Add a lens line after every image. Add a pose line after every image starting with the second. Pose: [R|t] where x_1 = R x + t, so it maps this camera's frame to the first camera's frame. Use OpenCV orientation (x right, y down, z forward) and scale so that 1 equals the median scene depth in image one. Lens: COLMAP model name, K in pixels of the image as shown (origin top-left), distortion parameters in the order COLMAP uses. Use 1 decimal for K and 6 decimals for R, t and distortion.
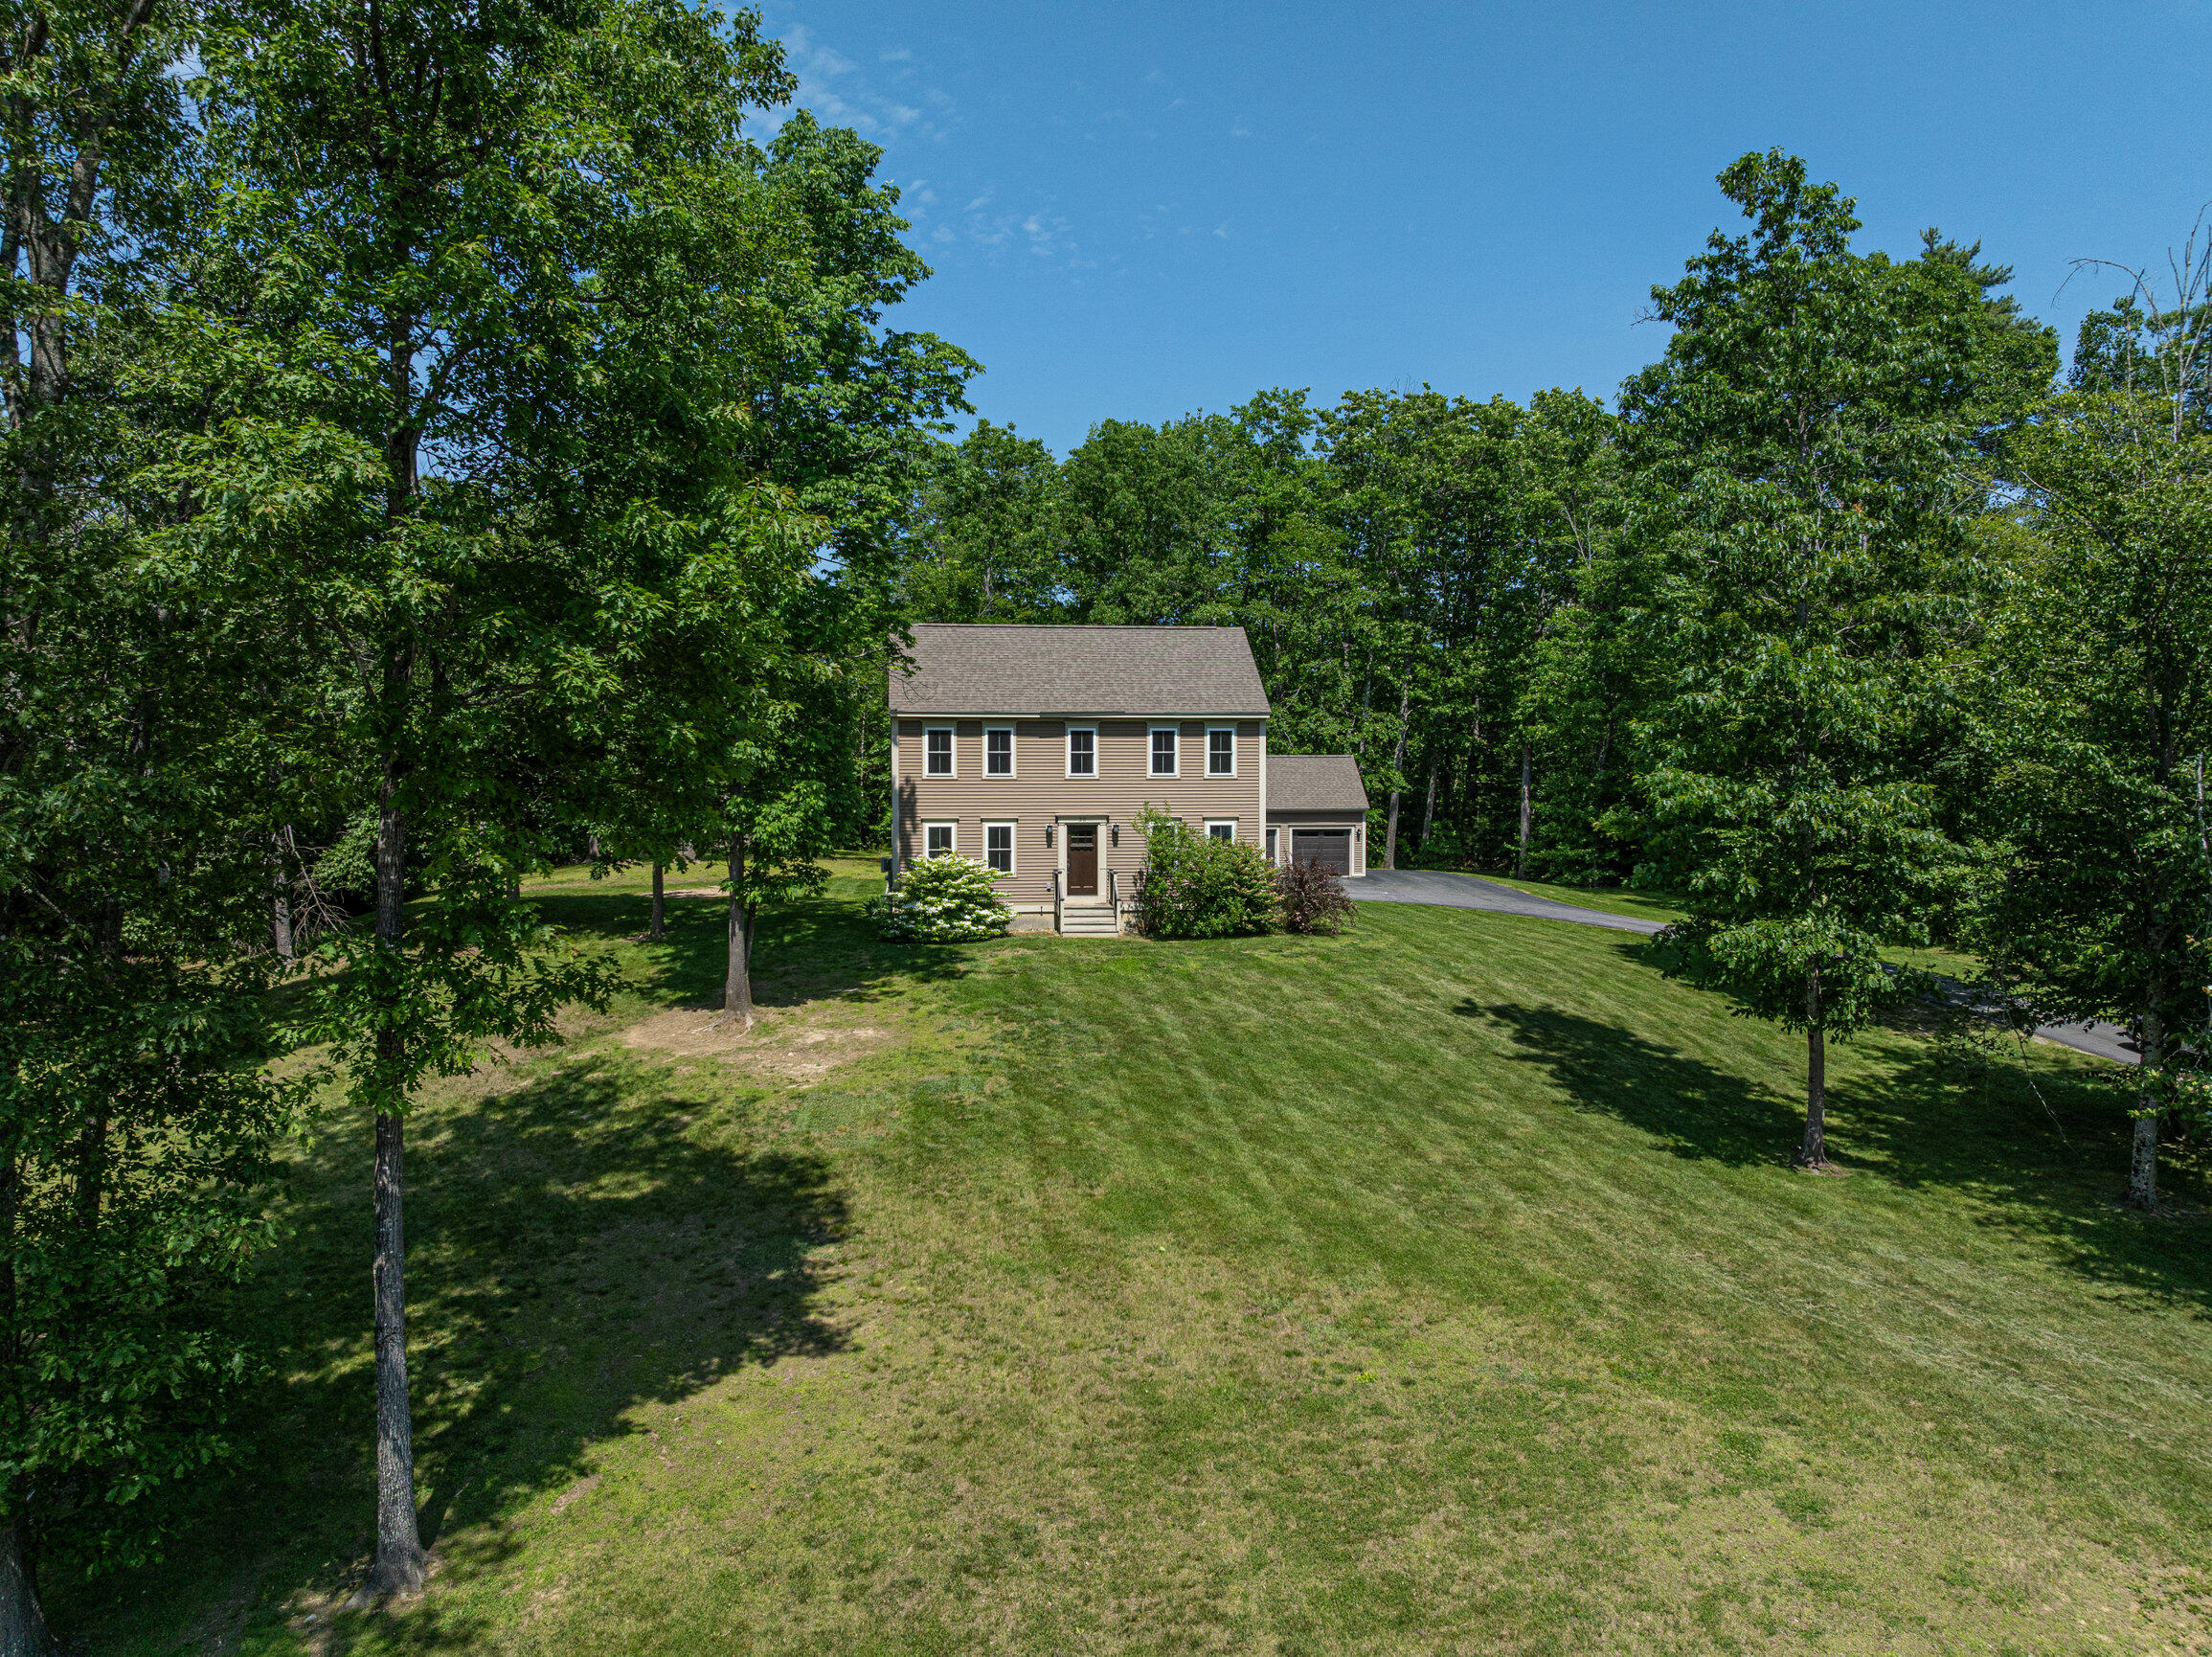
lens RADIAL K [[1555.5, 0, 1110.0], [0, 1555.5, 812.0], [0, 0, 1]] dist [-0.038046, 0.000509]
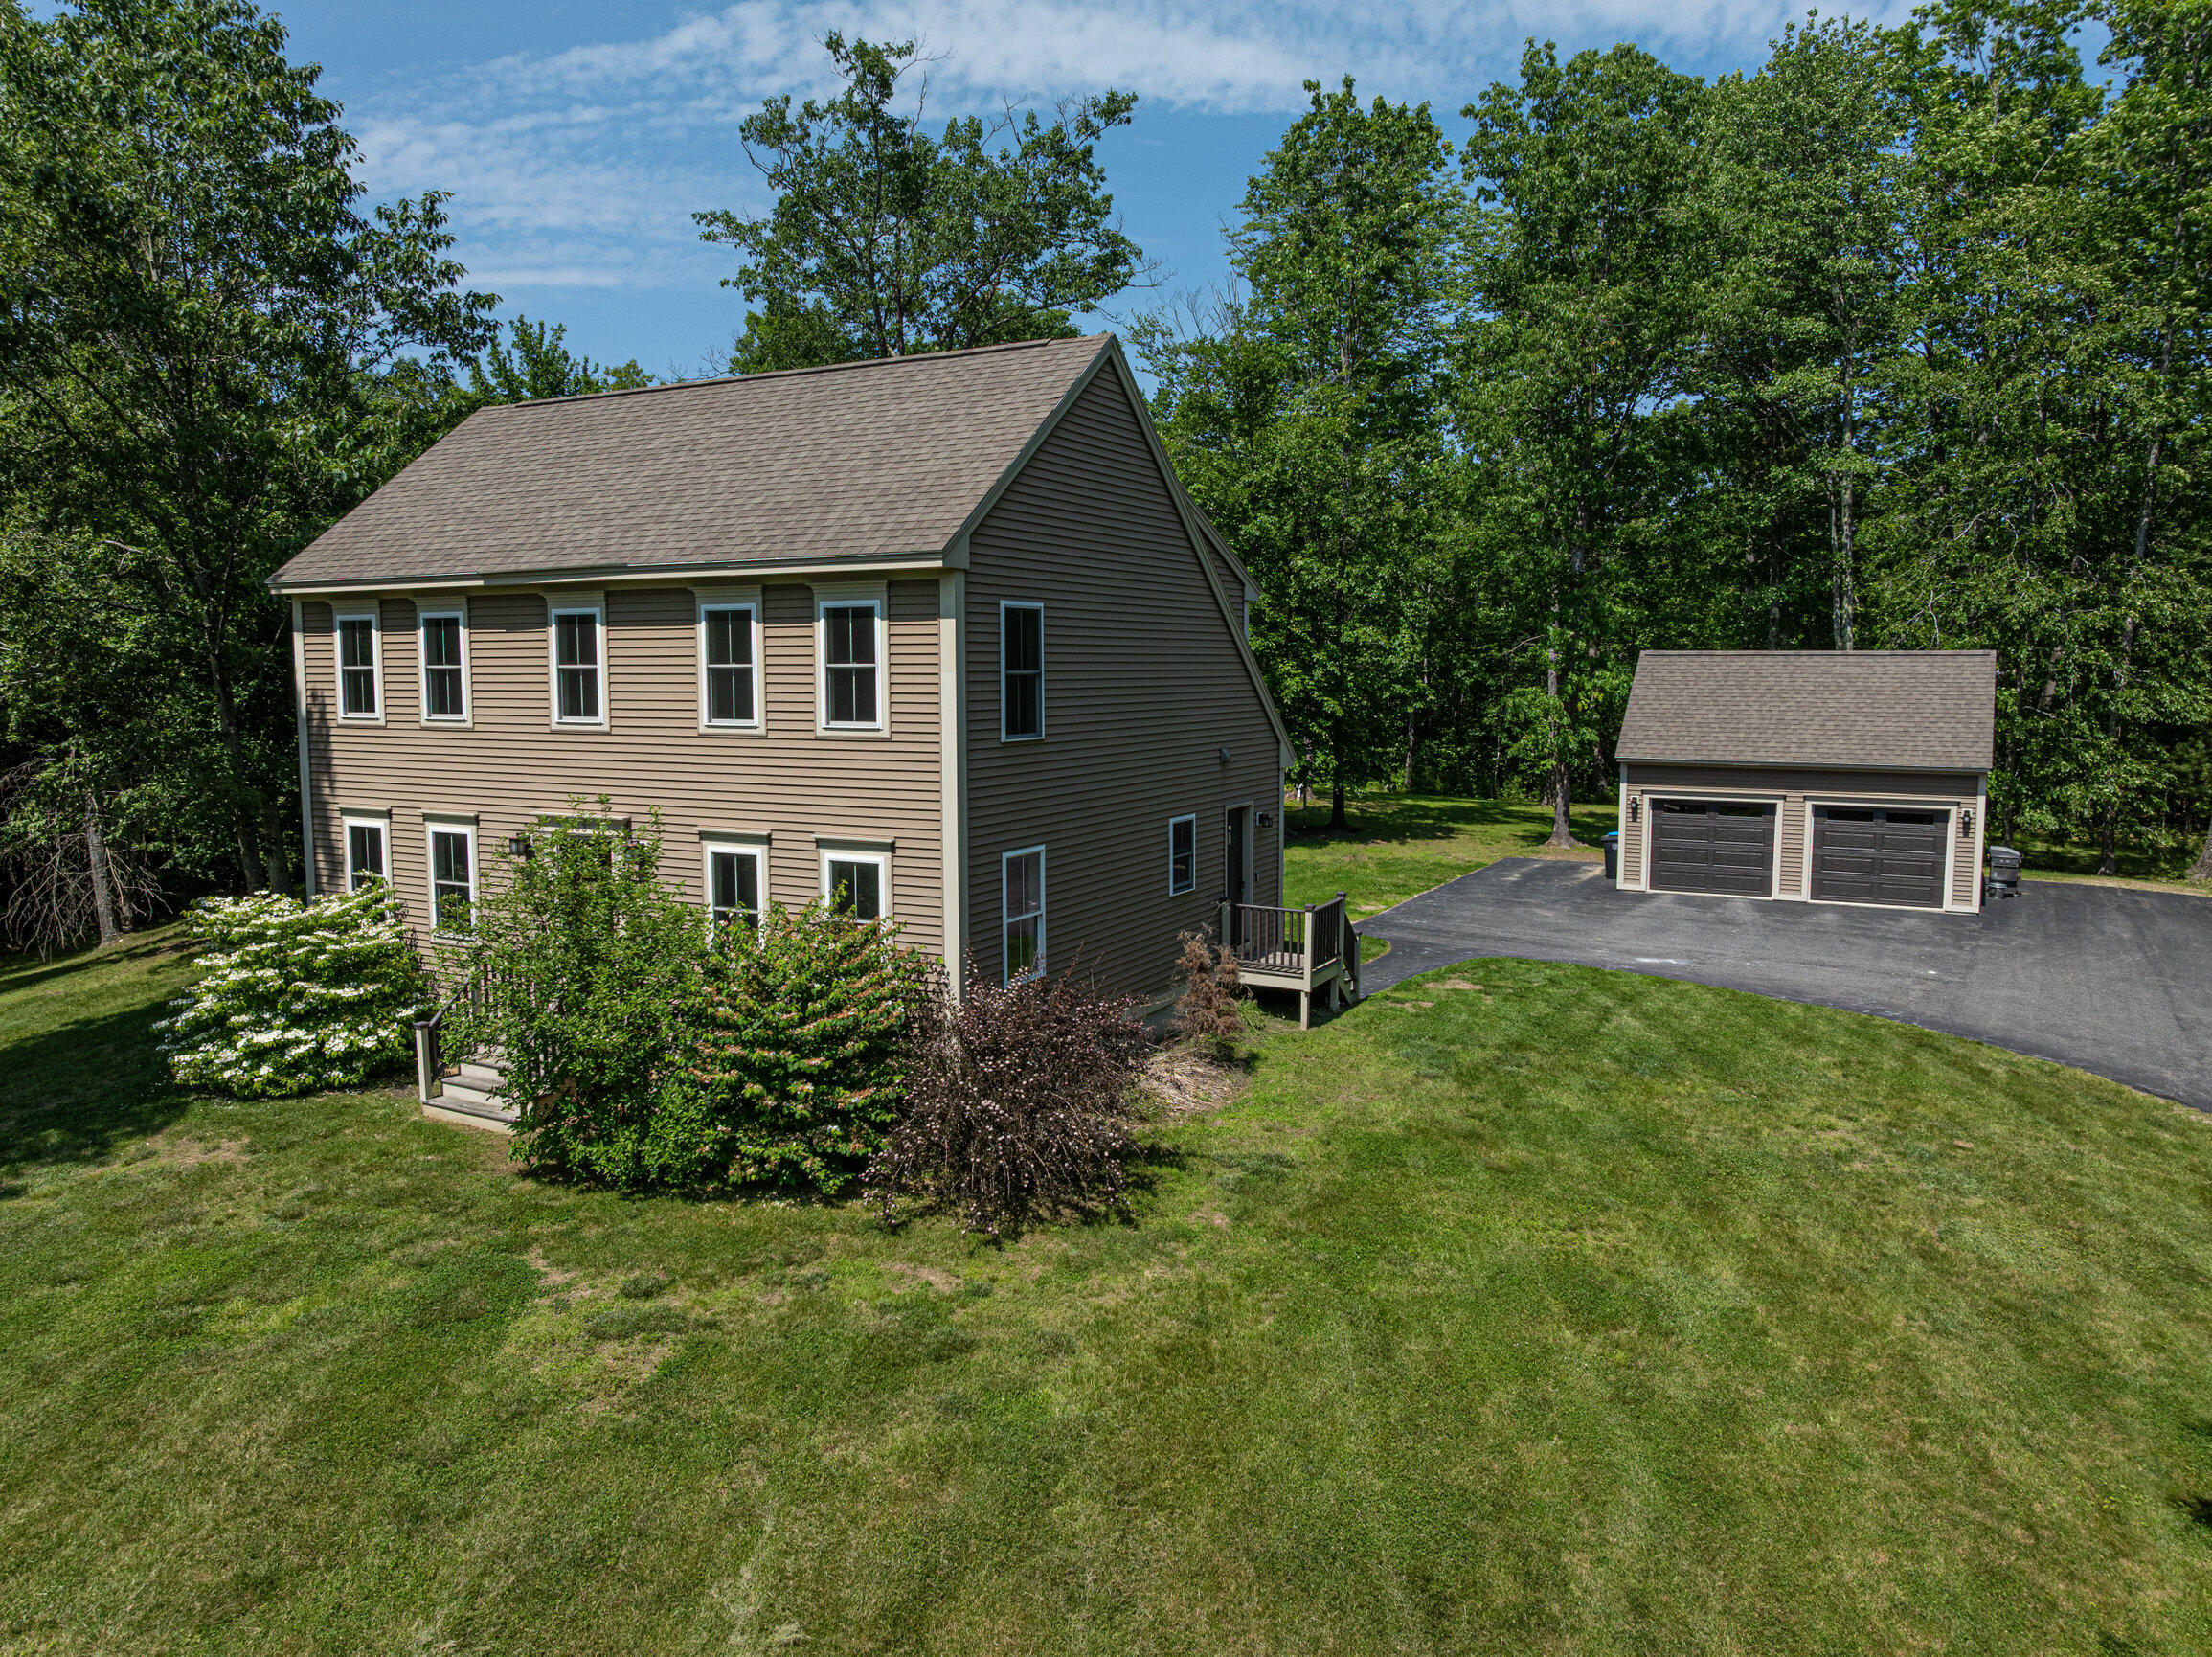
lens RADIAL K [[1555.5, 0, 1127.2], [0, 1555.5, 802.3], [0, 0, 1]] dist [-0.038046, 0.000509]
pose [[0.814845, 0.052221, -0.577322, 0.438037], [-0.012954, 0.997326, 0.071929, -0.043147], [0.579534, -0.051133, 0.813342, 0.953095]]
